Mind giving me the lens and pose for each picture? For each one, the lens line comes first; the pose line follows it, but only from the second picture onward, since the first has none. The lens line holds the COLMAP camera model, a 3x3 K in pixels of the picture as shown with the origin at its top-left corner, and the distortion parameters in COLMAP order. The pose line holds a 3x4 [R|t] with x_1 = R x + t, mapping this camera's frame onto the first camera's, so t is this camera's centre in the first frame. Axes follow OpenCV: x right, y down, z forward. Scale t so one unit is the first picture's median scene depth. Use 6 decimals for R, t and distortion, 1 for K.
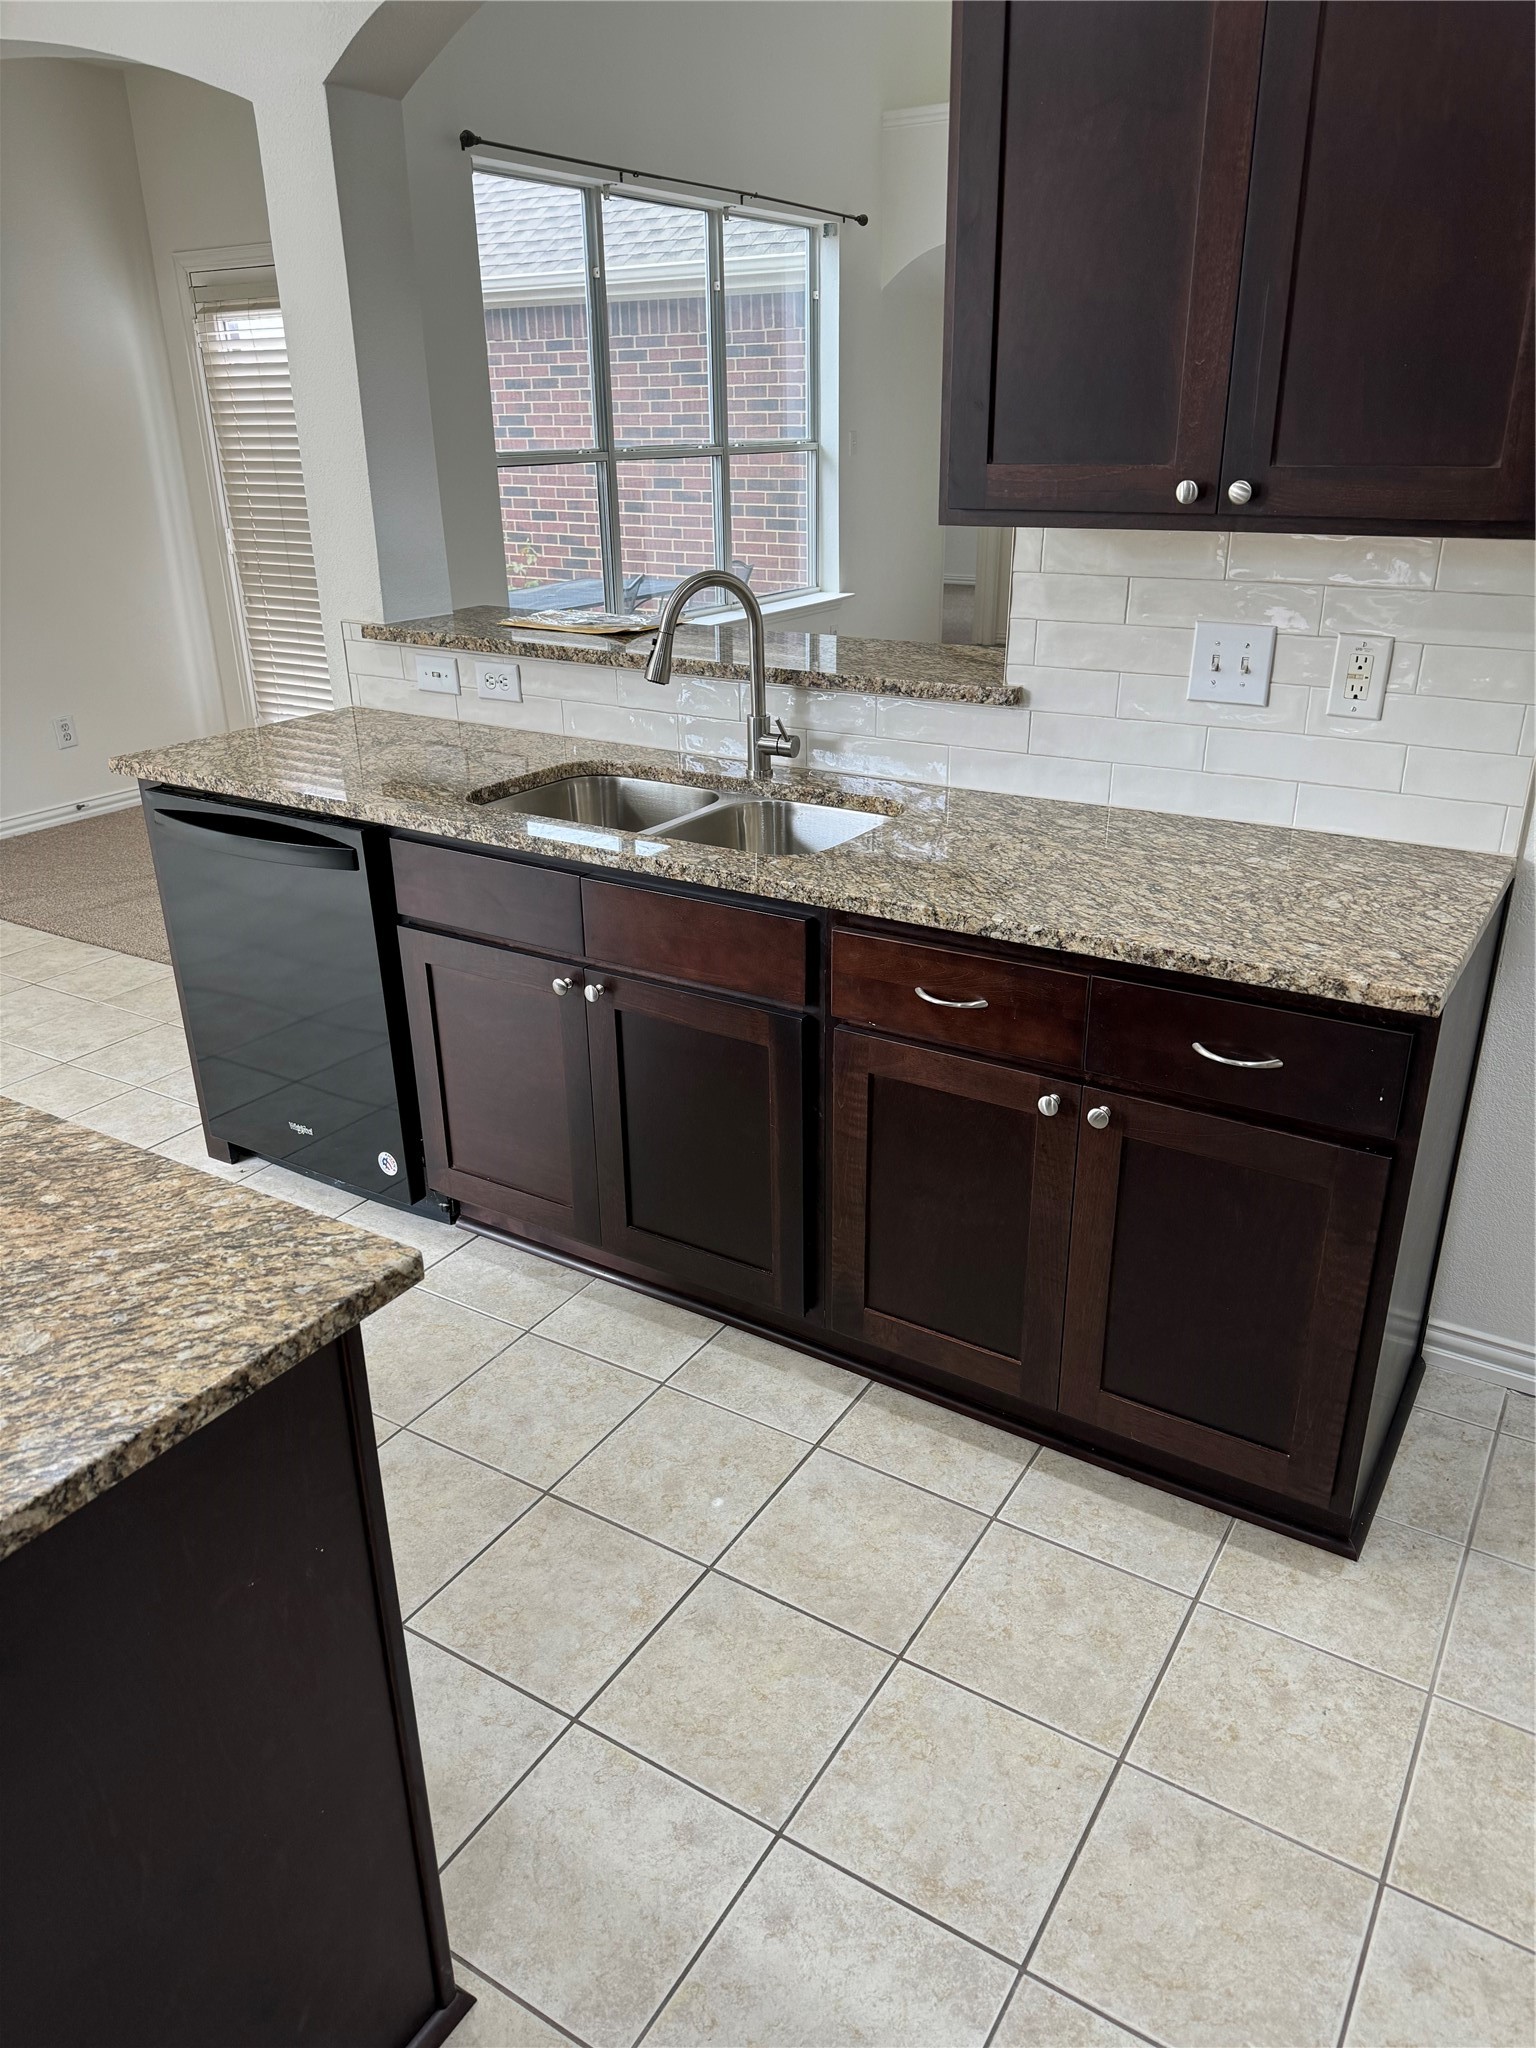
lens RADIAL K [[1421.9, 0, 768.0], [0, 1421.9, 1024.0], [0, 0, 1]] dist [-0.005941, -0.004112]
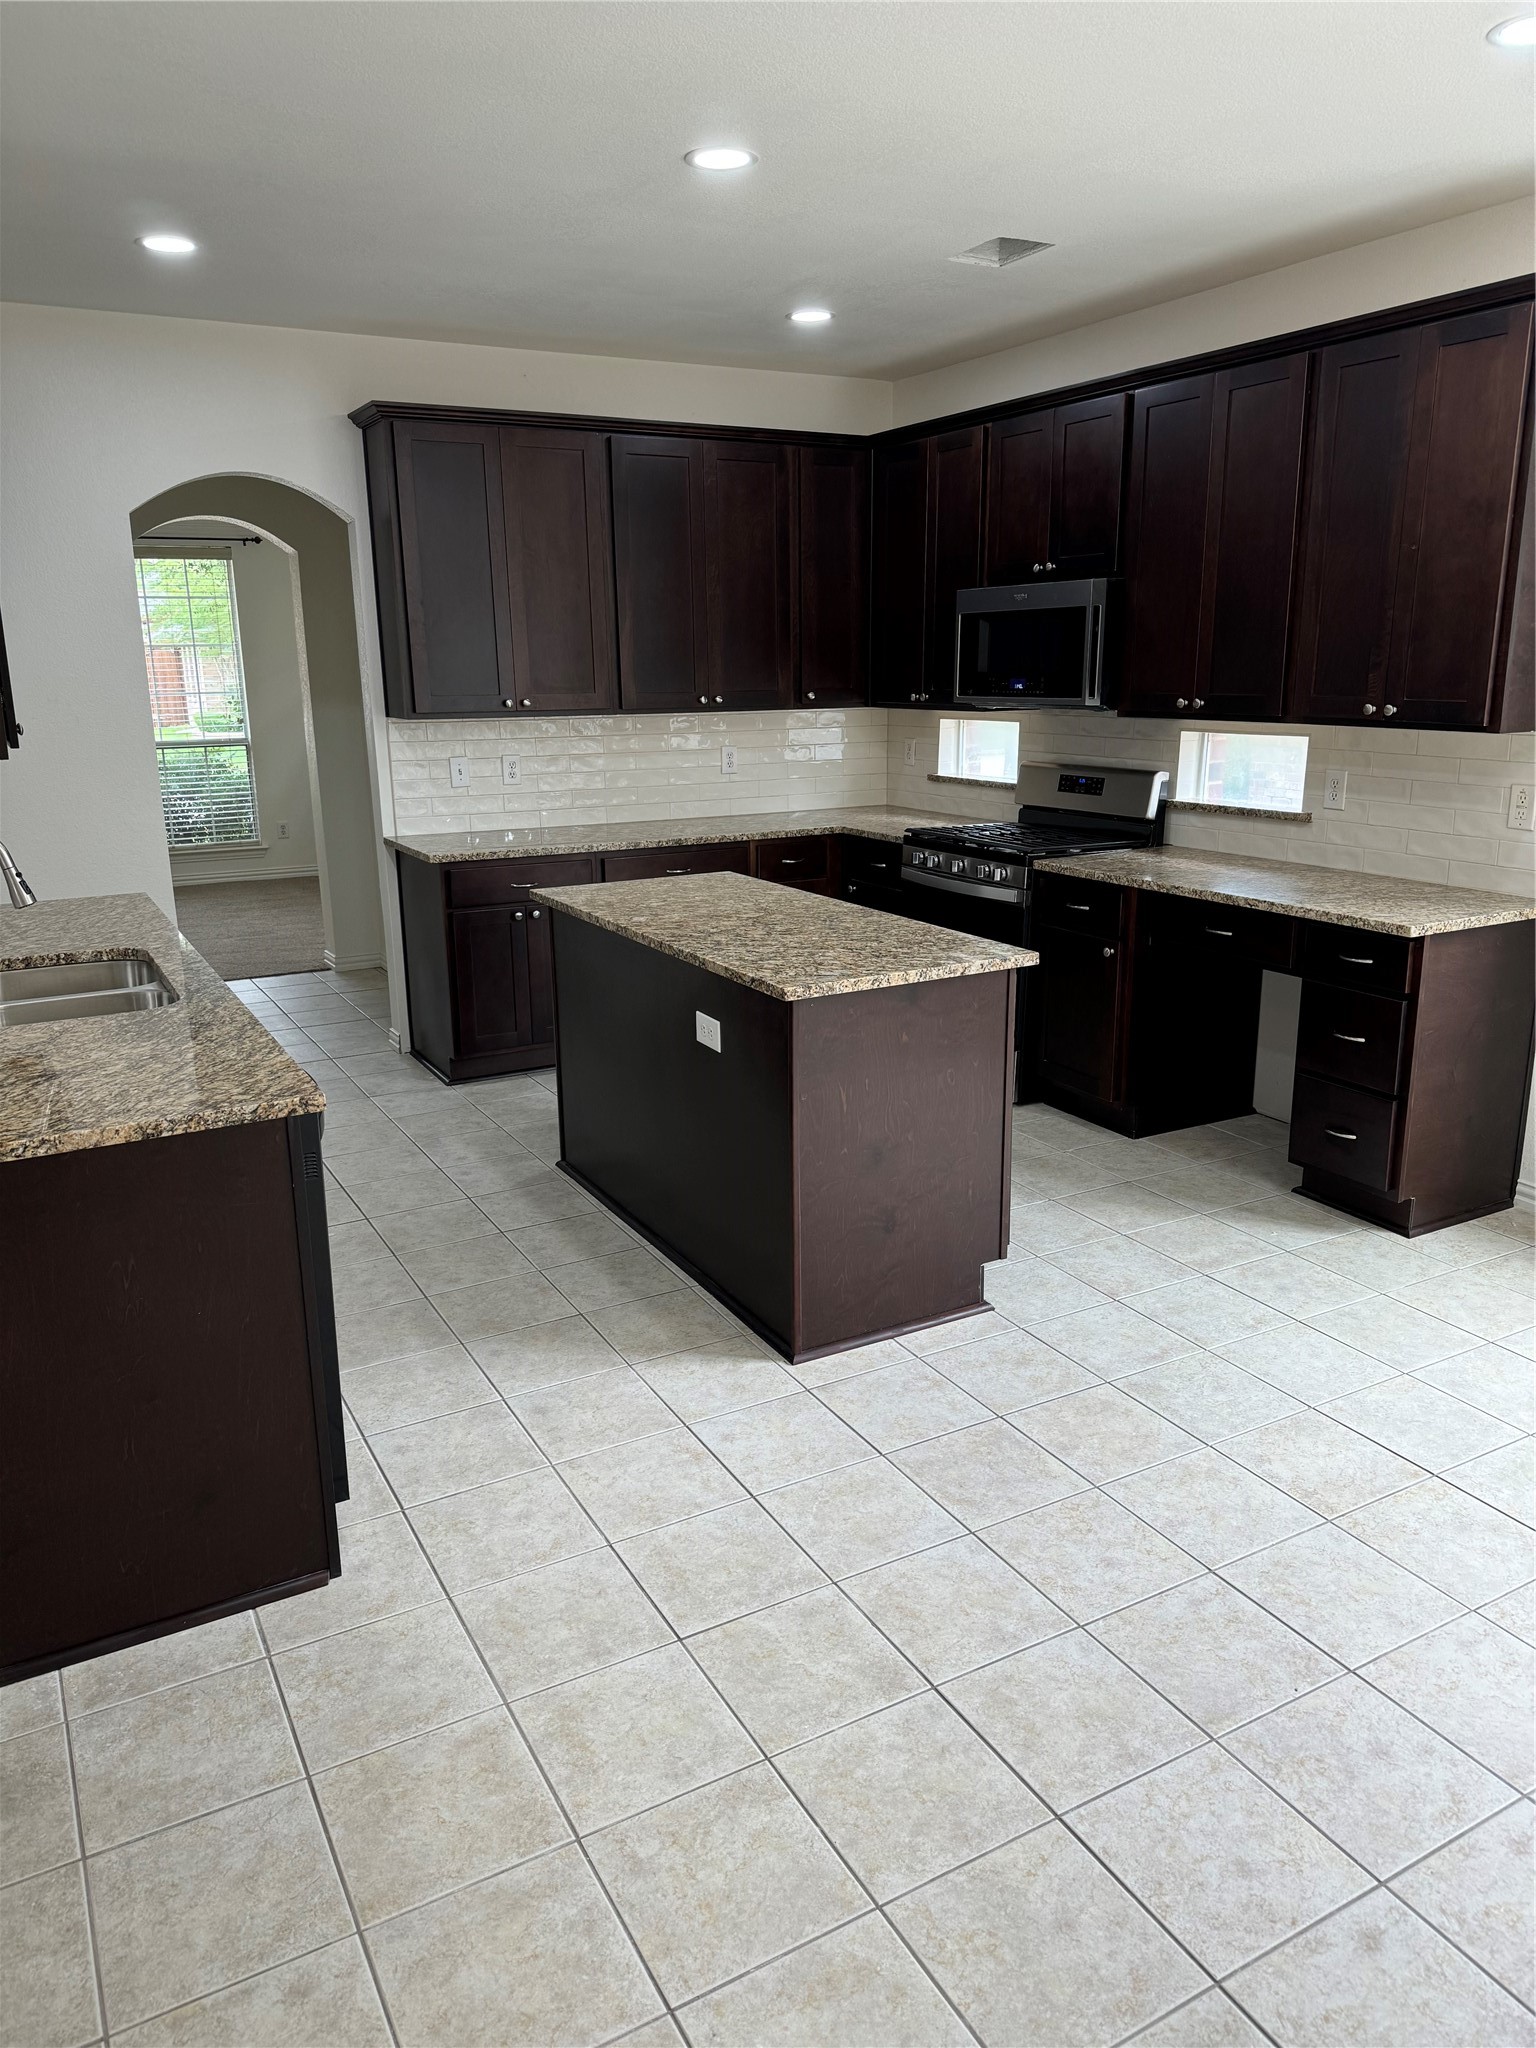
lens RADIAL K [[1421.9, 0, 768.0], [0, 1421.9, 1024.0], [0, 0, 1]] dist [-0.005941, -0.004112]
pose [[-0.871968, -0.107924, 0.477519, -2.015636], [0.201673, 0.809605, 0.551242, -1.155203], [-0.446094, 0.576968, -0.684184, 2.674064]]
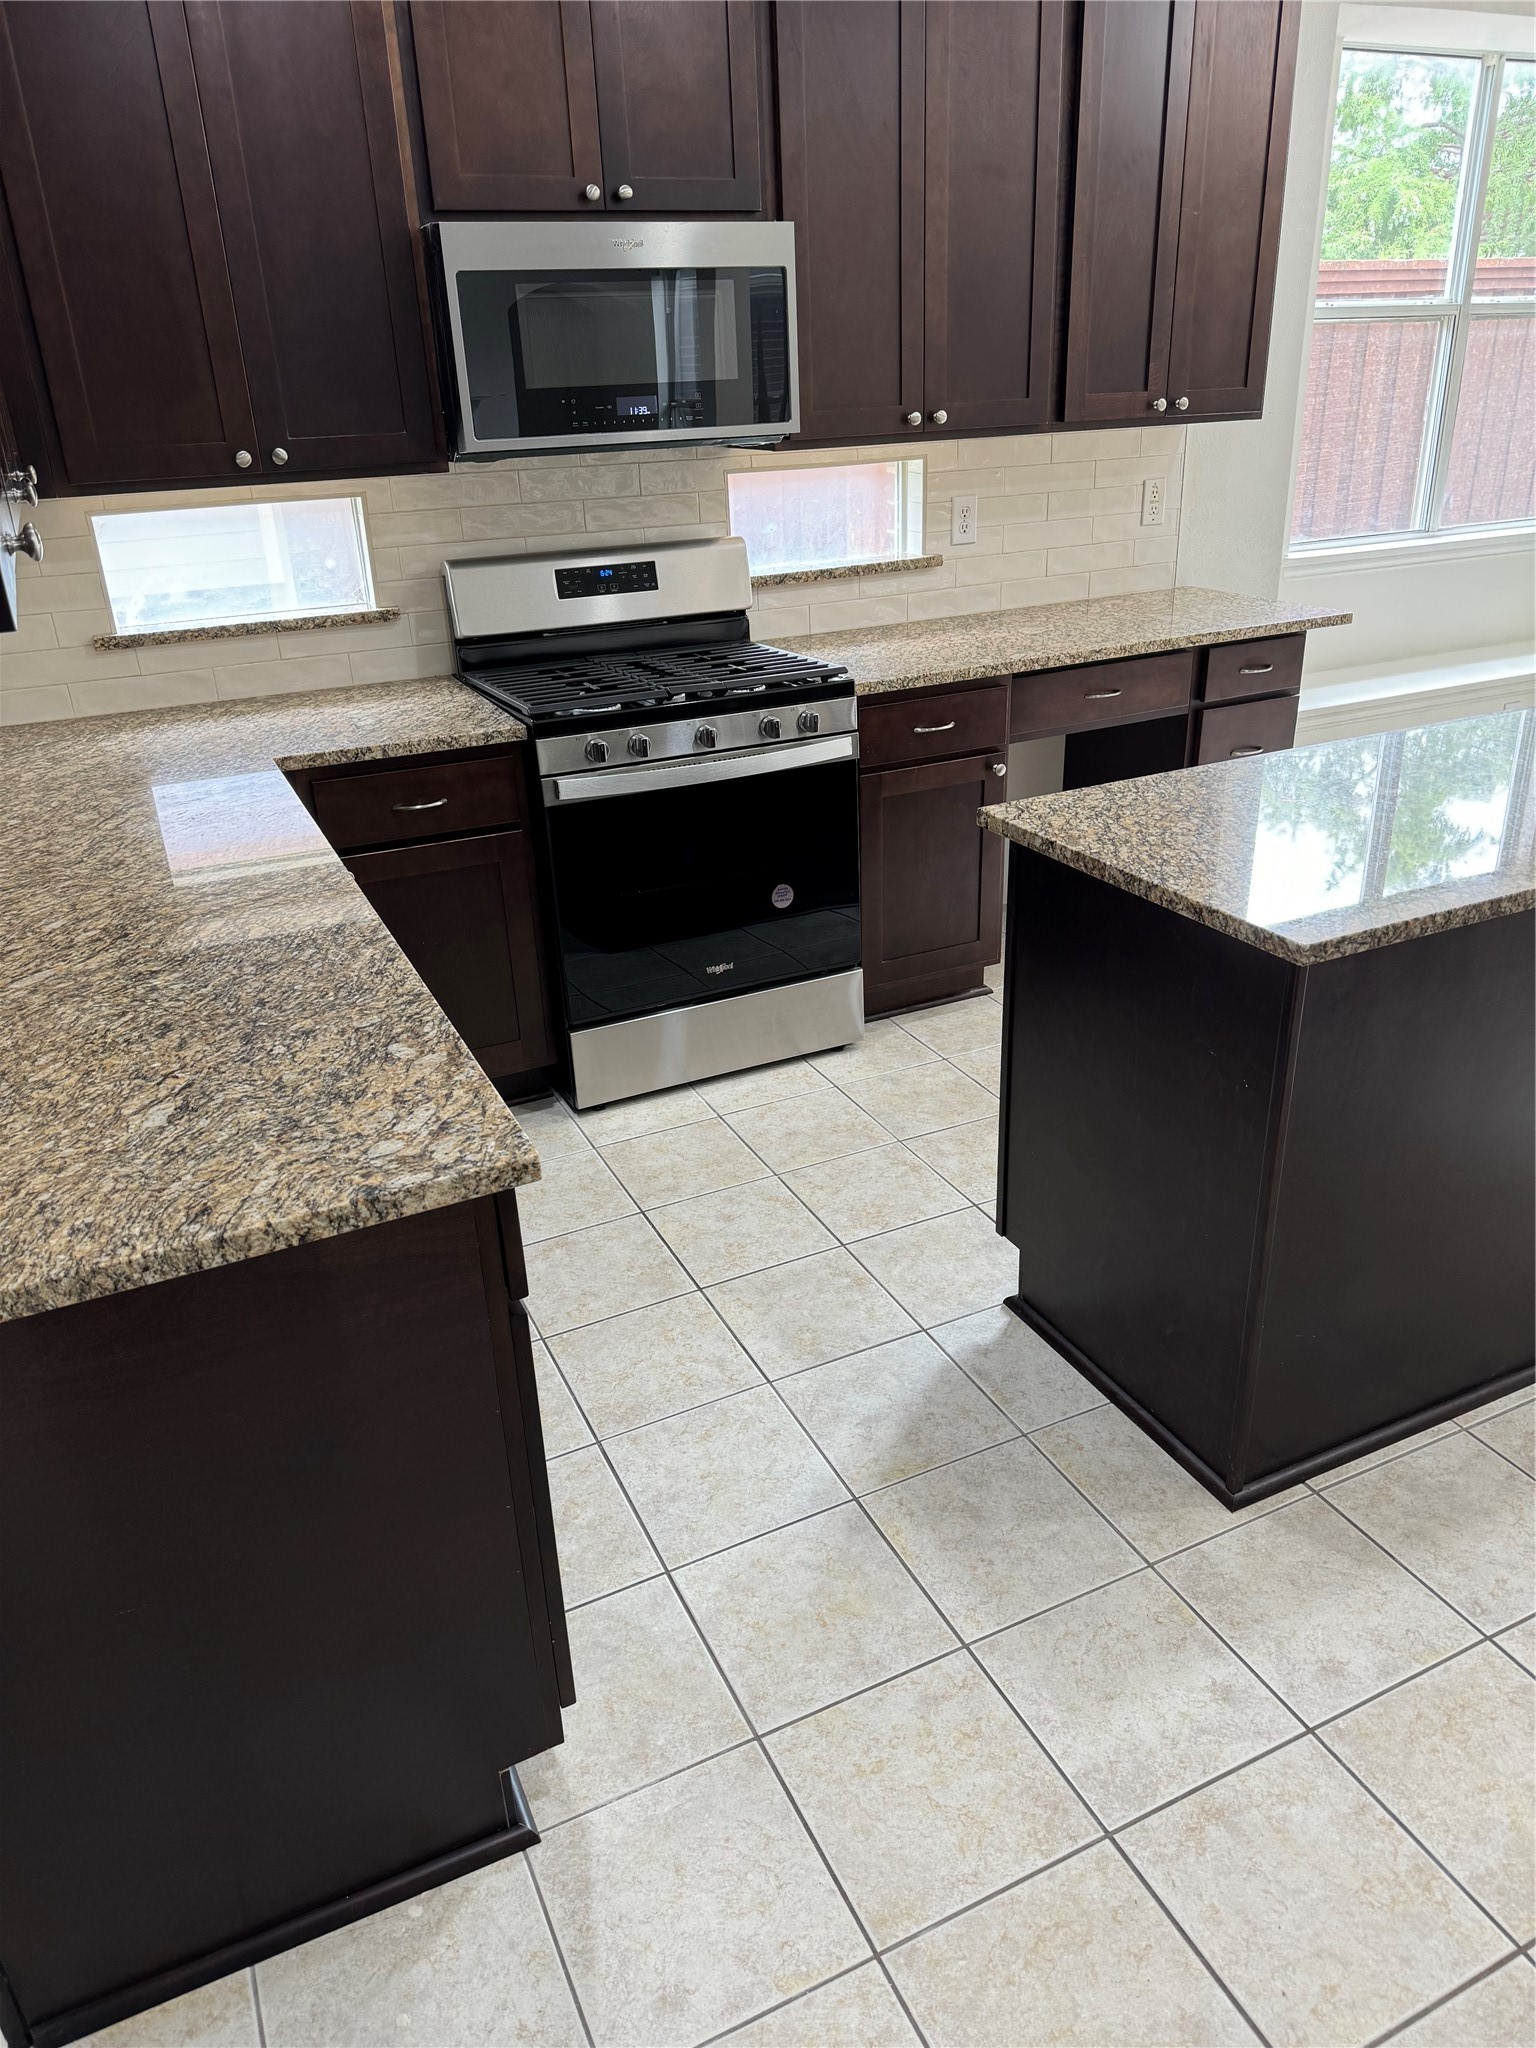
lens RADIAL K [[1446.7, 0, 768.0], [0, 1446.7, 1024.0], [0, 0, 1]] dist [0.066075, -0.080574]
pose [[-0.542026, 0.365661, -0.756637, 0.931741], [-0.285862, 0.766450, 0.575184, -0.369081], [0.790247, 0.528058, -0.310908, 0.811318]]
